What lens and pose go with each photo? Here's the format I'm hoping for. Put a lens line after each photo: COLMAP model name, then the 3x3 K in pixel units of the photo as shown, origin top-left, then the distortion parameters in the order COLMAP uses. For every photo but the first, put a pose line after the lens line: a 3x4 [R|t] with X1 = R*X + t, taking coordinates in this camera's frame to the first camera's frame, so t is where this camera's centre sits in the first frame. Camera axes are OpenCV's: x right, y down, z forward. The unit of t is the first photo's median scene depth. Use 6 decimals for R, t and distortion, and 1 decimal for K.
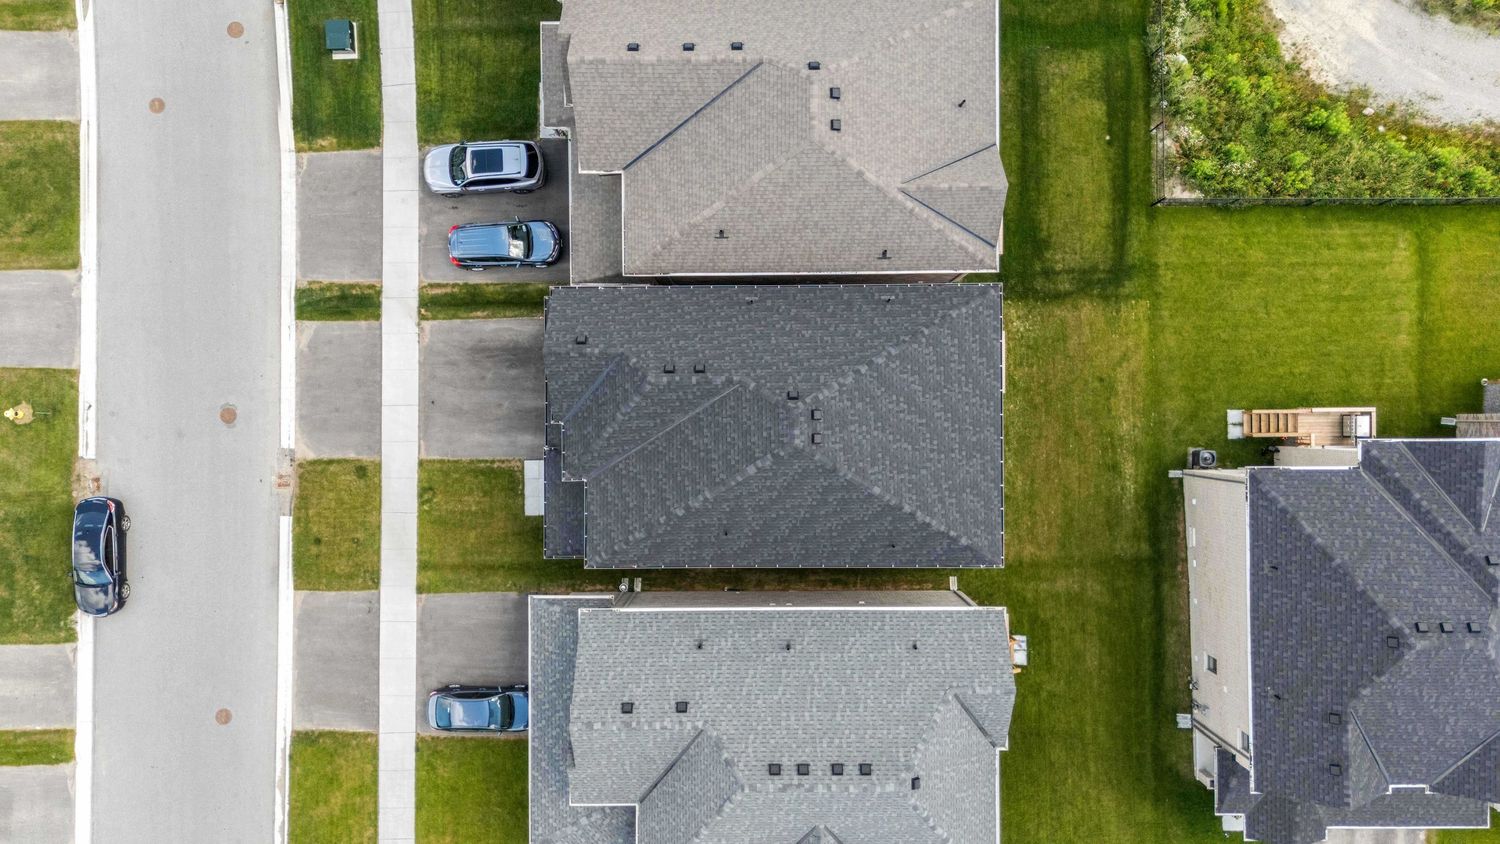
lens RADIAL K [[1097.3, 0, 752.6], [0, 1097.3, 420.8], [0, 0, 1]] dist [0.052013, -0.036498]
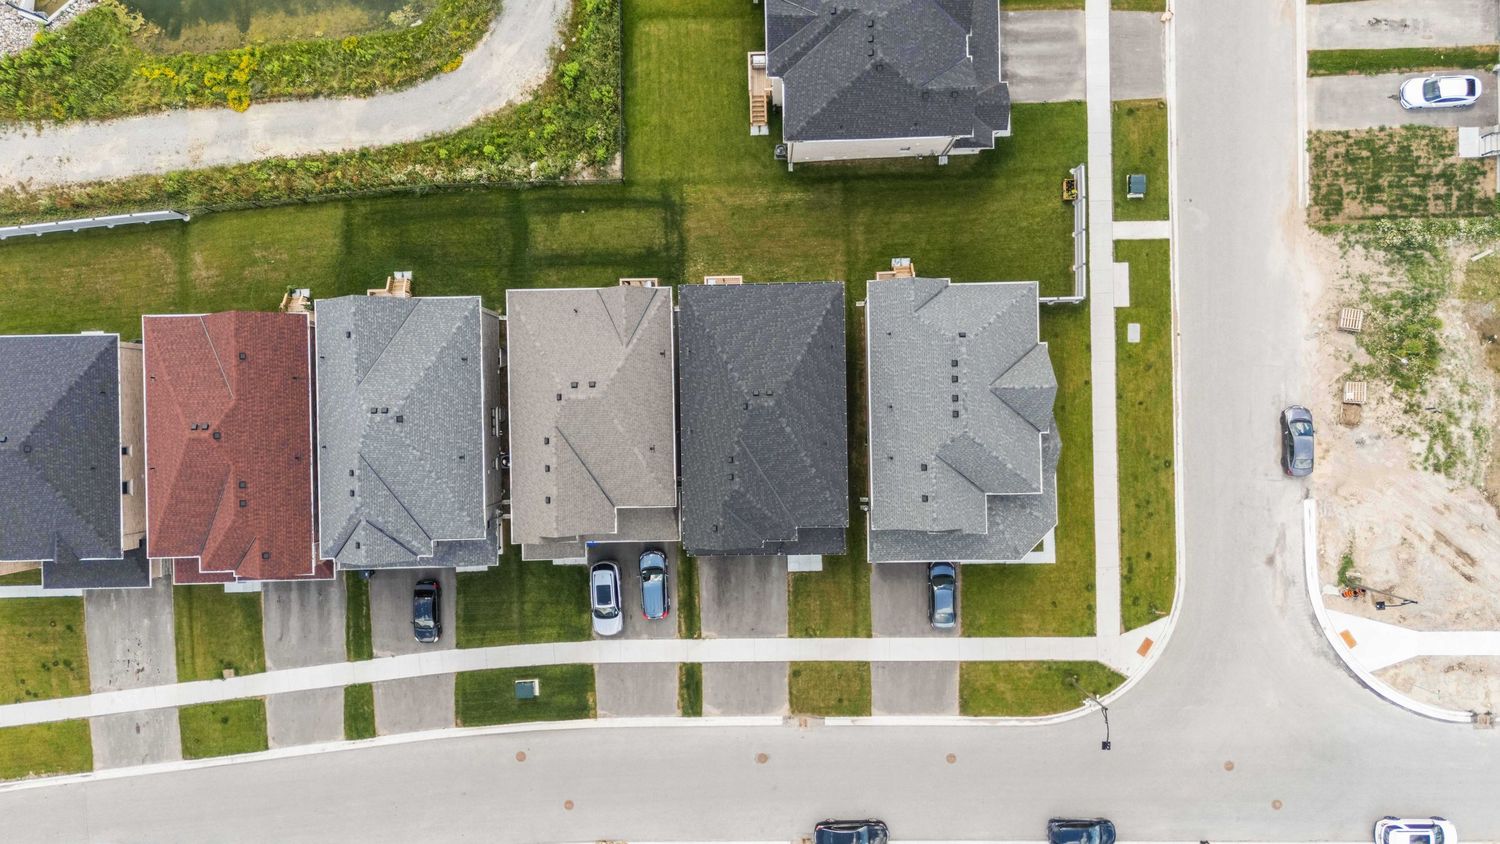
lens RADIAL K [[1104.0, 0, 752.8], [0, 1104.0, 420.7], [0, 0, 1]] dist [0.093280, -0.095545]
pose [[-0.013214, -0.999869, 0.009321, -0.001996], [0.999793, -0.013355, -0.015317, 0.012503], [0.015439, 0.009116, 0.999839, -0.615590]]
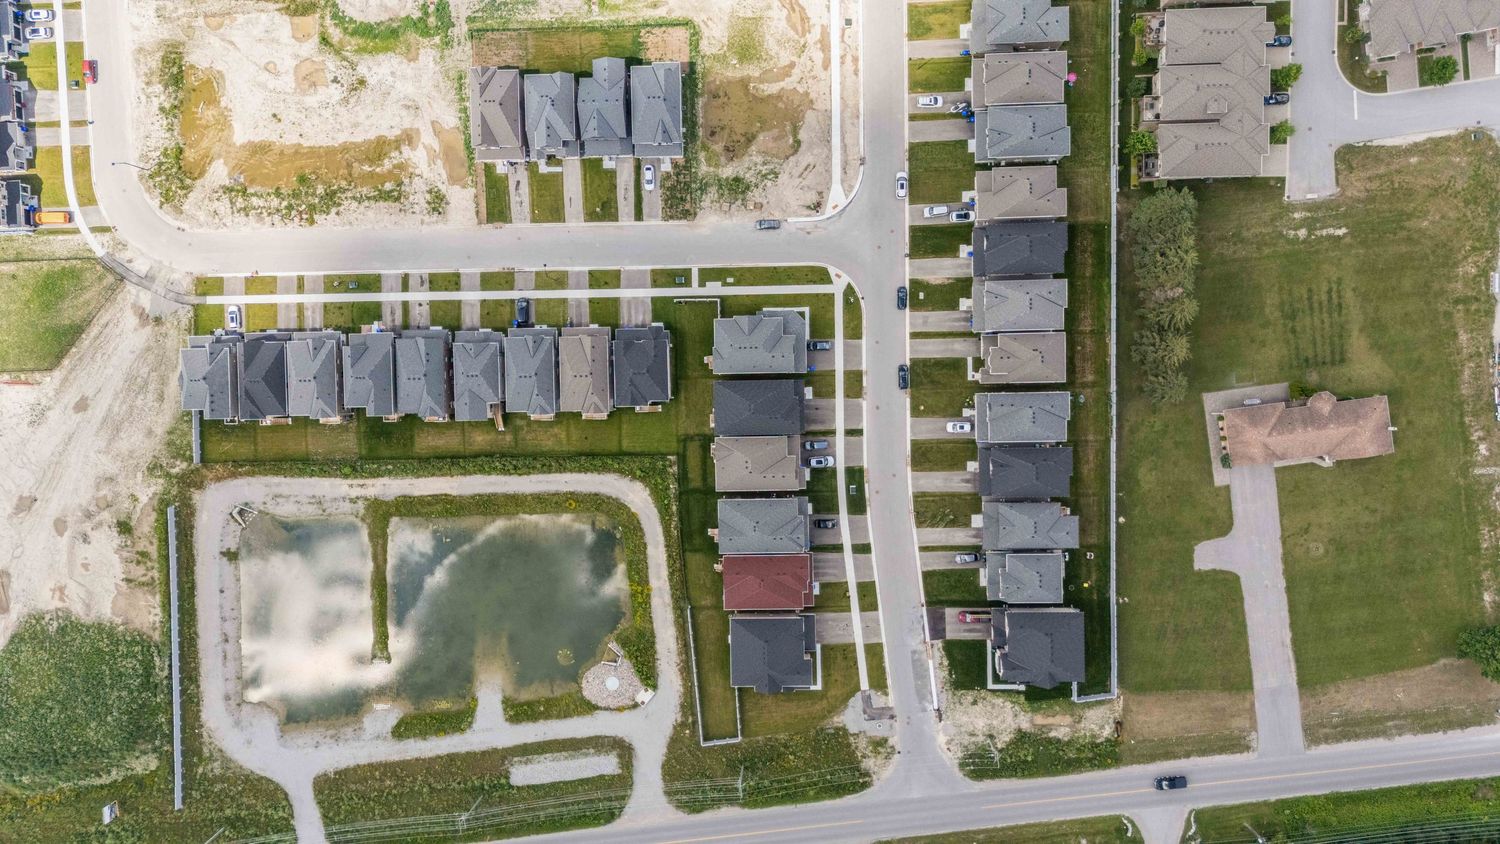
lens RADIAL K [[1102.4, 0, 751.9], [0, 1102.4, 420.9], [0, 0, 1]] dist [0.075081, -0.068686]
pose [[-0.998833, 0.009627, 0.047332, -0.172315], [-0.011087, -0.999468, -0.030688, 0.088019], [0.047012, -0.031177, 0.998408, -3.632997]]
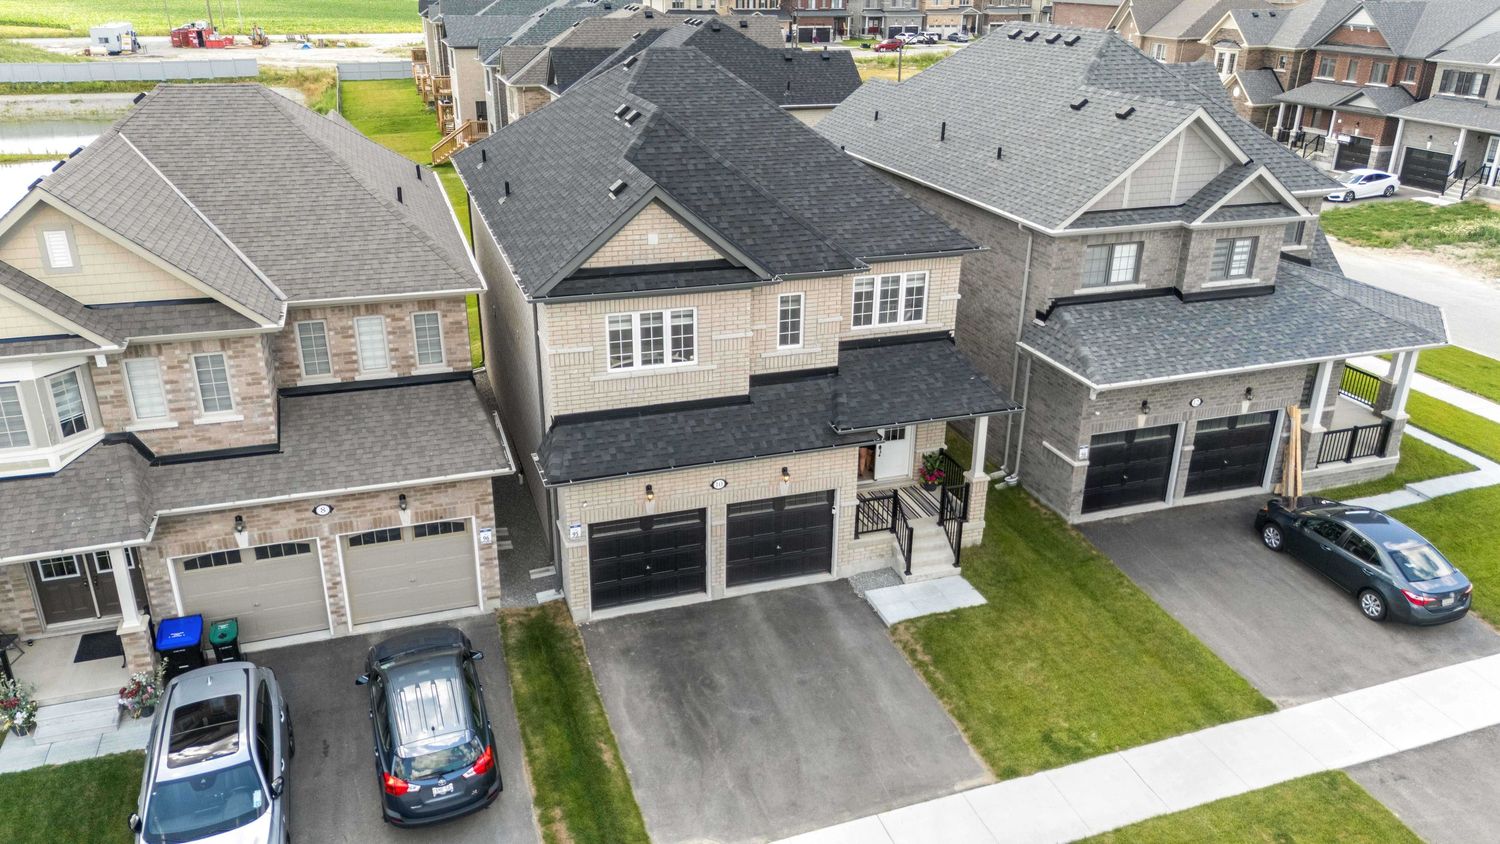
lens RADIAL K [[1102.4, 0, 751.9], [0, 1102.4, 420.9], [0, 0, 1]] dist [0.075081, -0.068686]
pose [[-0.317770, -0.360180, 0.877093, -0.583309], [0.948128, -0.112195, 0.297432, -0.155588], [-0.008723, 0.926111, 0.377149, 0.734977]]
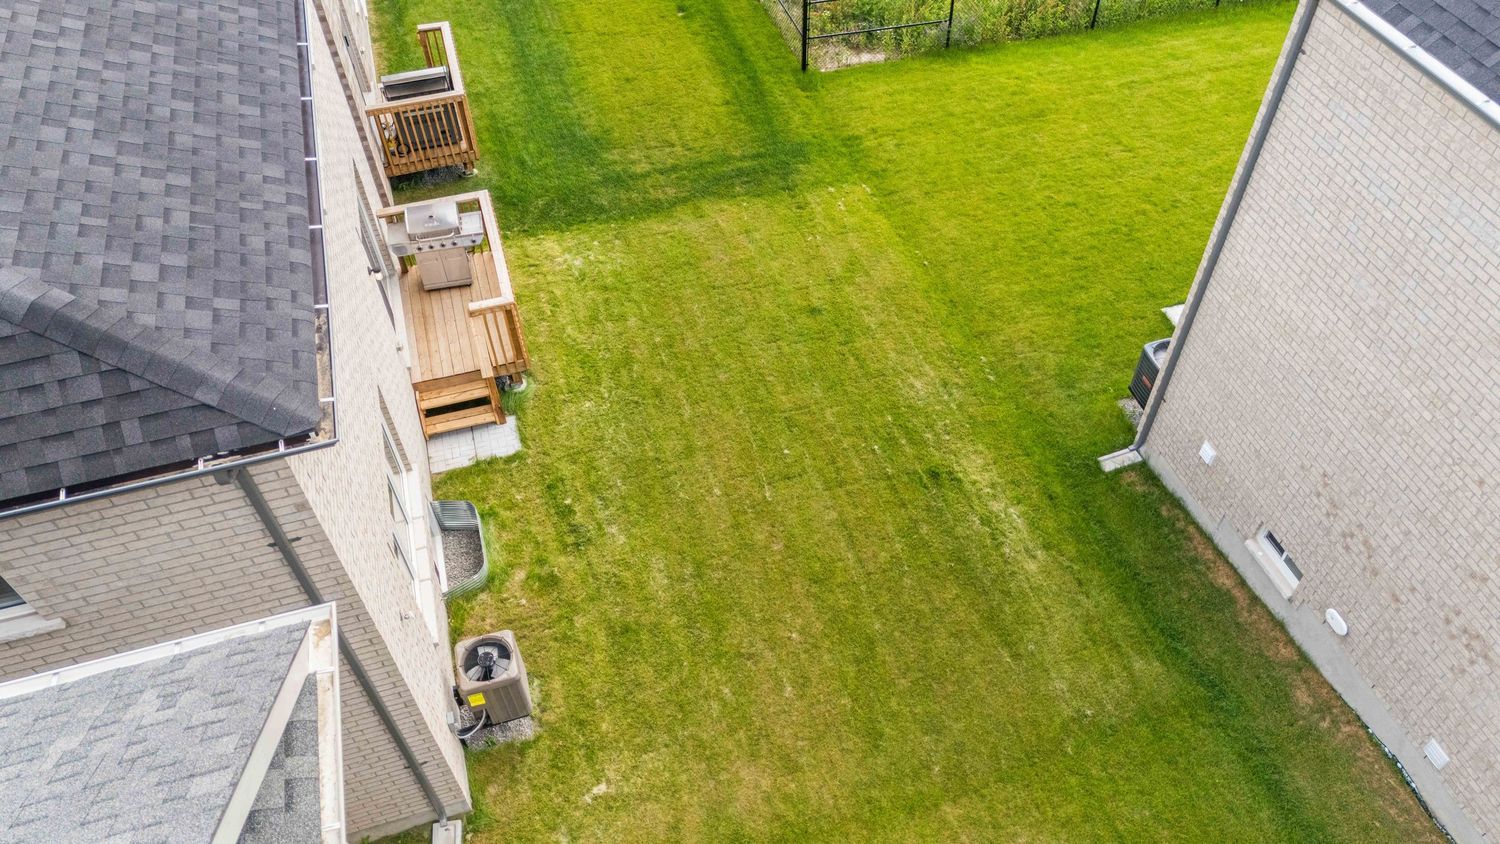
lens RADIAL K [[1102.7, 0, 754.4], [0, 1102.7, 422.5], [0, 0, 1]] dist [0.070961, -0.065211]
pose [[0.959354, -0.215169, 0.182598, 0.219890], [0.282150, 0.718497, -0.635731, 0.218856], [0.005594, 0.661411, 0.750003, 0.741855]]
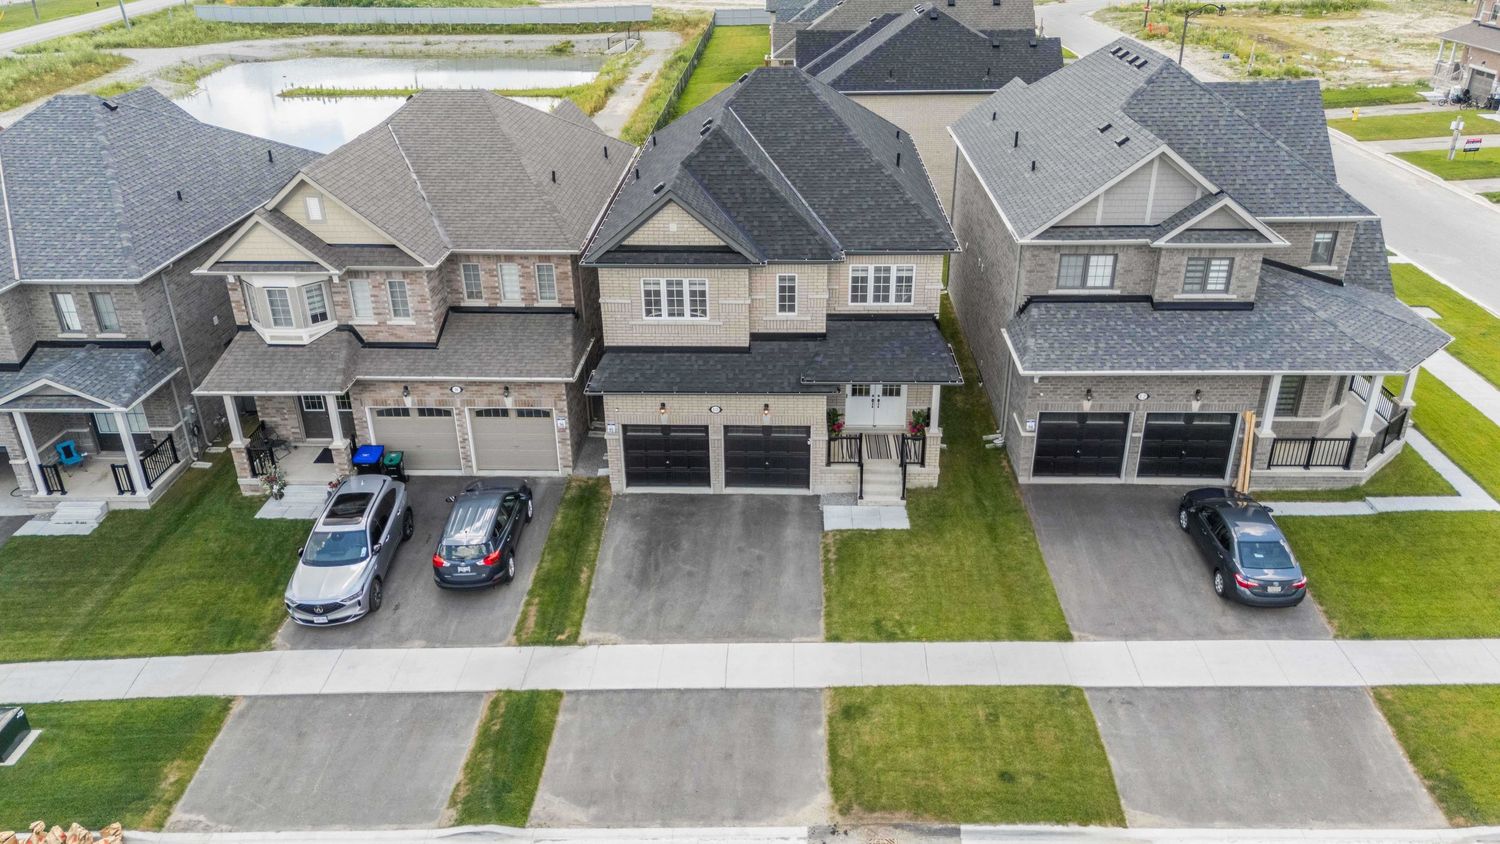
lens RADIAL K [[1103.2, 0, 752.9], [0, 1103.2, 422.6], [0, 0, 1]] dist [0.080425, -0.078199]
pose [[0.039813, -0.434327, 0.899875, -0.761986], [0.999142, 0.006994, -0.040829, 0.020325], [0.011439, 0.900728, 0.434233, 0.663666]]
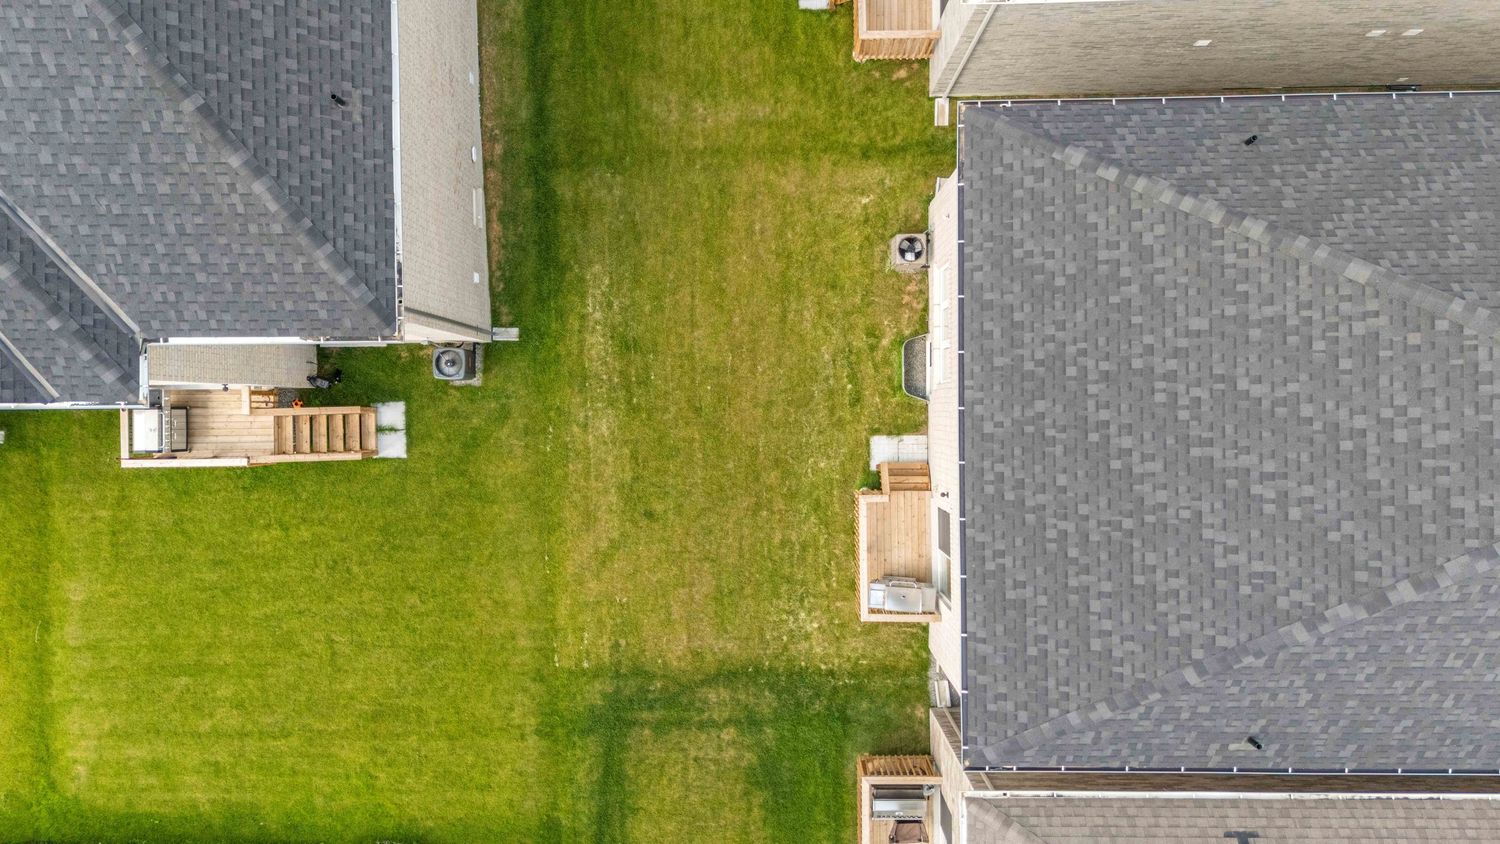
lens RADIAL K [[1102.4, 0, 751.9], [0, 1102.4, 420.9], [0, 0, 1]] dist [0.075081, -0.068686]
pose [[-0.999526, 0.002116, 0.030724, 0.250639], [-0.002505, -0.999917, -0.012646, 0.013588], [0.030695, -0.012717, 0.999448, 0.482969]]
